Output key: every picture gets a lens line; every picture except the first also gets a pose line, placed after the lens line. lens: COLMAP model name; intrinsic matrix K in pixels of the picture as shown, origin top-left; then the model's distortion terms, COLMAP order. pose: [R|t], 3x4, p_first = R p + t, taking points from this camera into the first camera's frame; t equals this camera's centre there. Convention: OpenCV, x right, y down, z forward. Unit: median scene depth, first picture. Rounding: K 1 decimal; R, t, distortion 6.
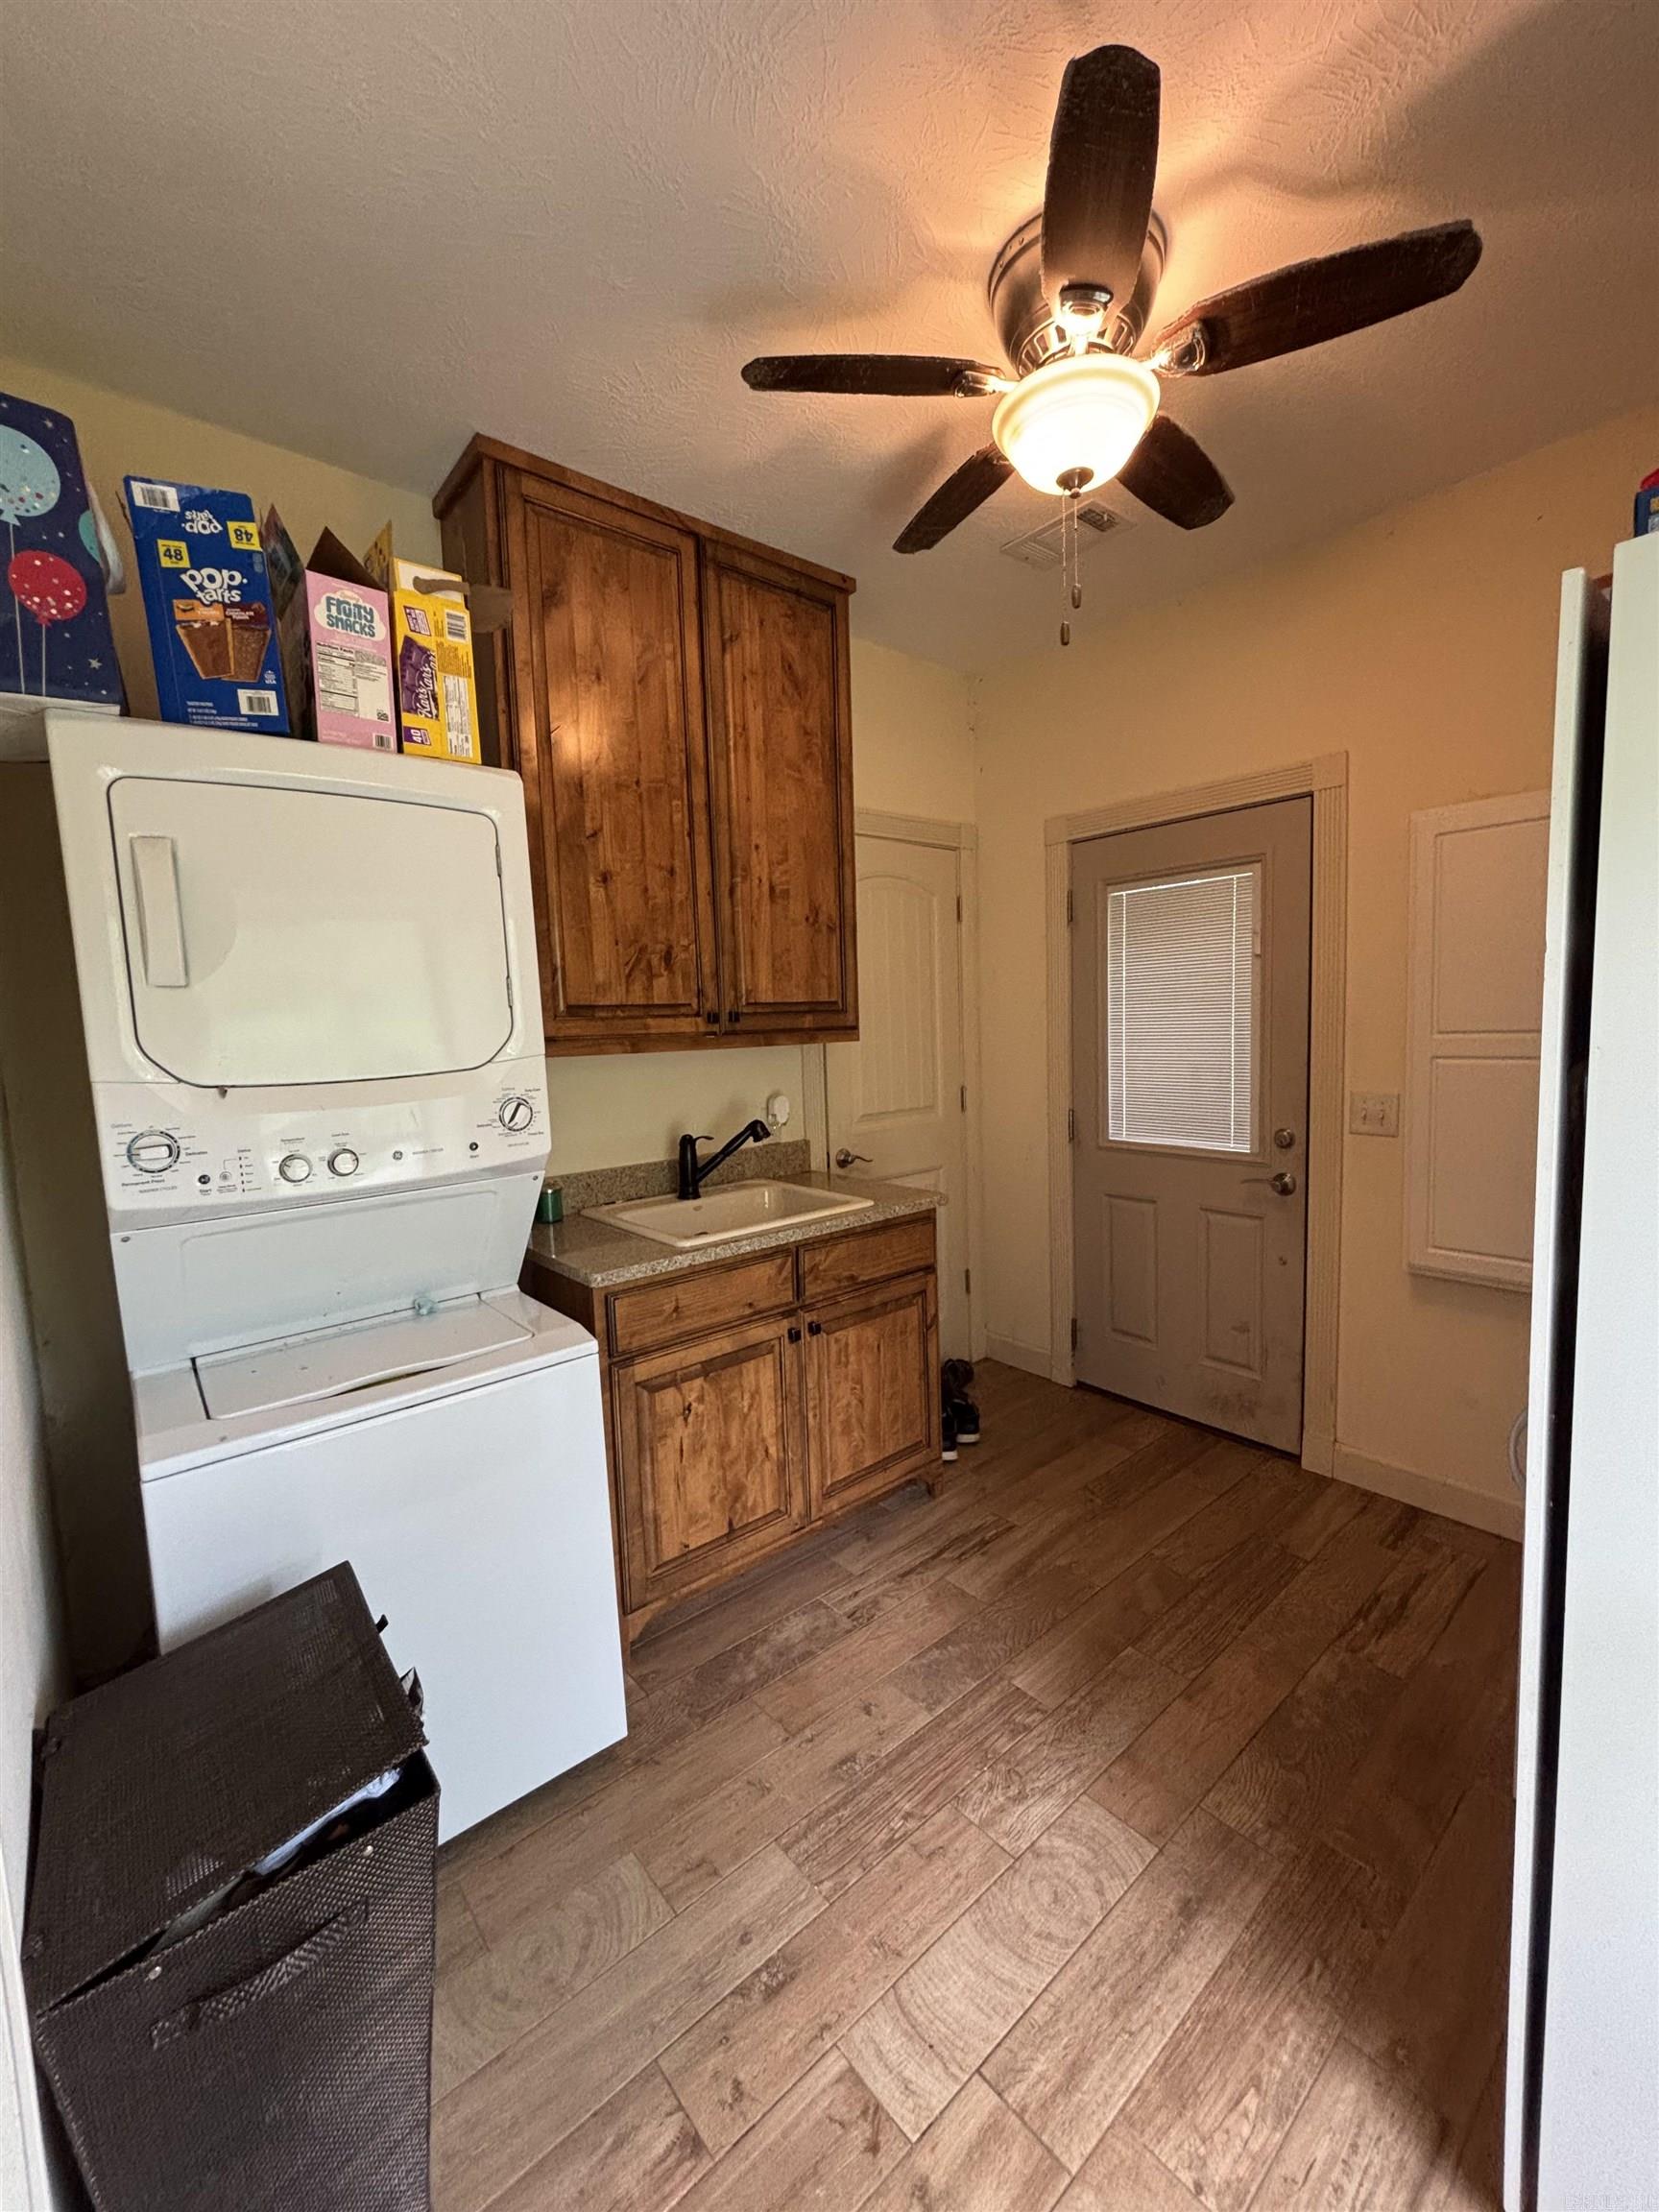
lens RADIAL K [[885.0, 0, 829.5], [0, 885.0, 1106.0], [0, 0, 1]] dist [-0.000410, -0.000601]
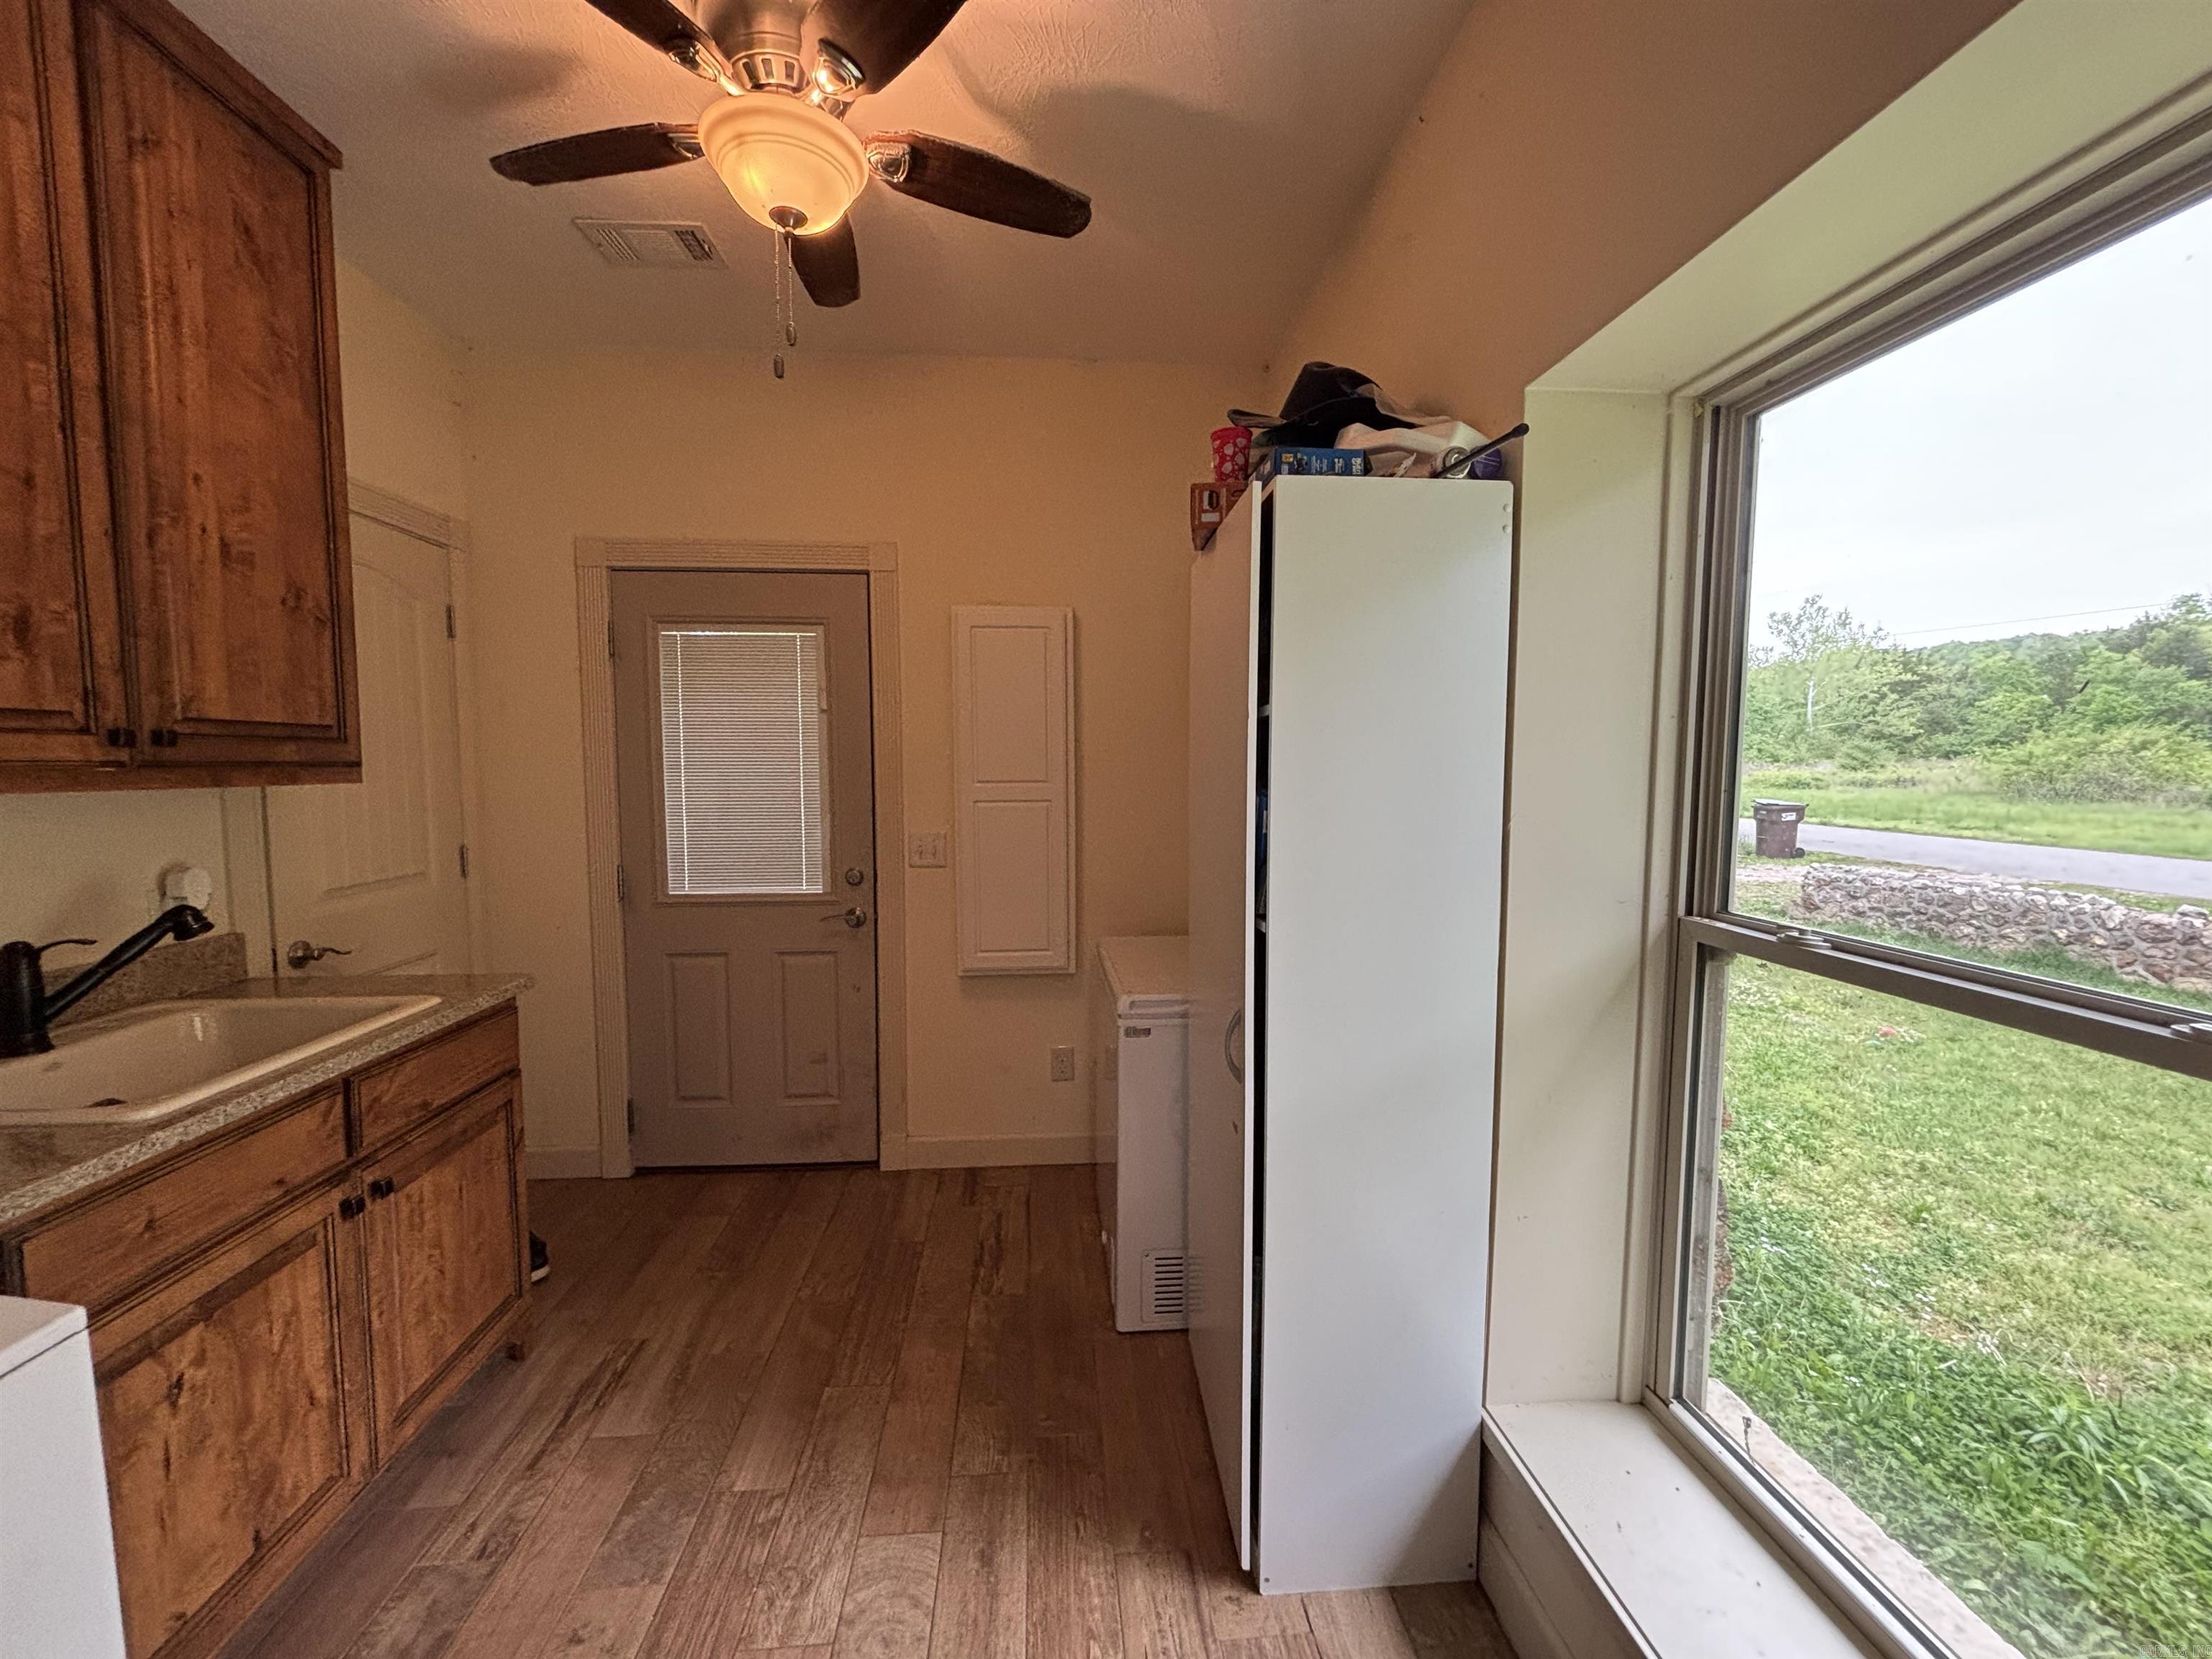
lens RADIAL K [[880.8, 0, 1110.7], [0, 880.8, 832.3], [0, 0, 1]] dist [-0.017142, 0.000539]
pose [[0.583621, -0.028341, 0.811532, -0.214947], [0.057816, 0.998305, -0.006715, 0.007449], [-0.809965, 0.050839, 0.584270, 0.110213]]
